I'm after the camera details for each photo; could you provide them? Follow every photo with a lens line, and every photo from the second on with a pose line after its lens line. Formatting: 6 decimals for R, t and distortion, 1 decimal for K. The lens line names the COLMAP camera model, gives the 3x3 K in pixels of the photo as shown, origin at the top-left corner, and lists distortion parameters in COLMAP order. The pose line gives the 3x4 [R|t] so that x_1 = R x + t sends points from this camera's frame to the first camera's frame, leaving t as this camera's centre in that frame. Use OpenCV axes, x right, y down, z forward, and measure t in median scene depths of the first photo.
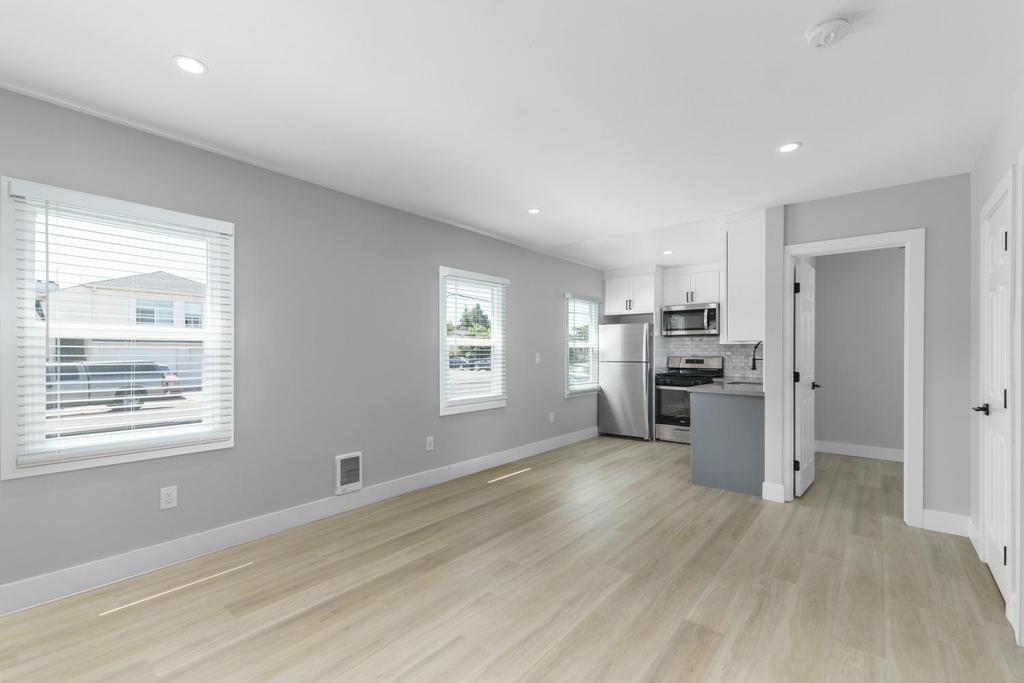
lens RADIAL K [[450.6, 0, 507.3], [0, 450.6, 356.7], [0, 0, 1]] dist [0.012545, -0.002836]
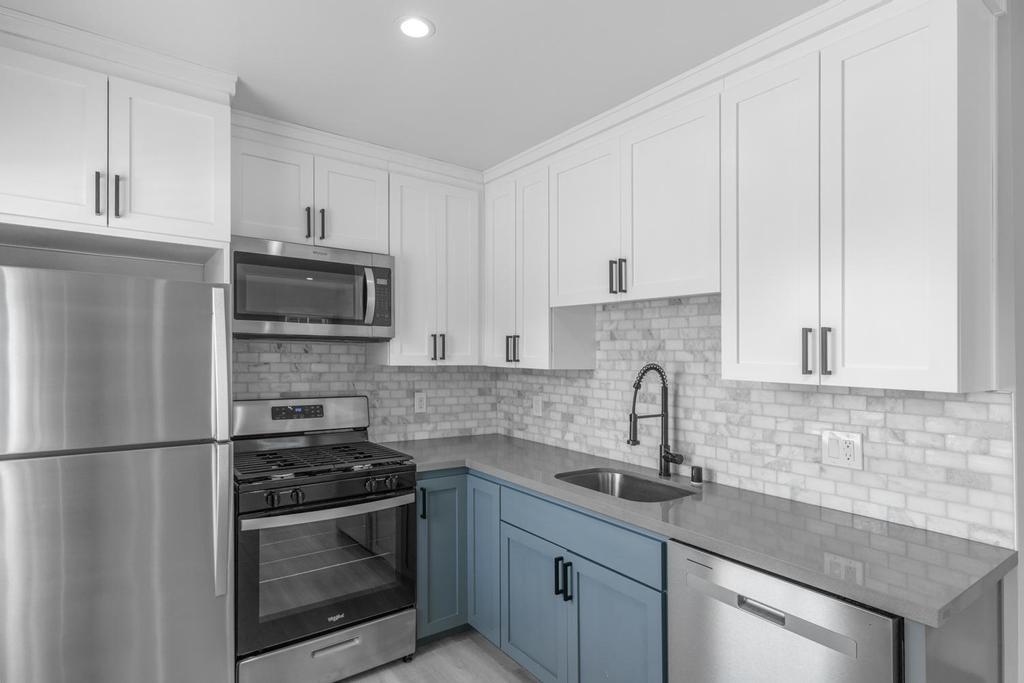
lens RADIAL K [[515.0, 0, 486.0], [0, 515.0, 356.6], [0, 0, 1]] dist [-0.004204, 0.000006]
pose [[0.267472, 0.000465, 0.963565, 0.073192], [-0.007758, 0.999969, 0.001671, -0.035695], [-0.963534, -0.007922, 0.267467, 0.787105]]
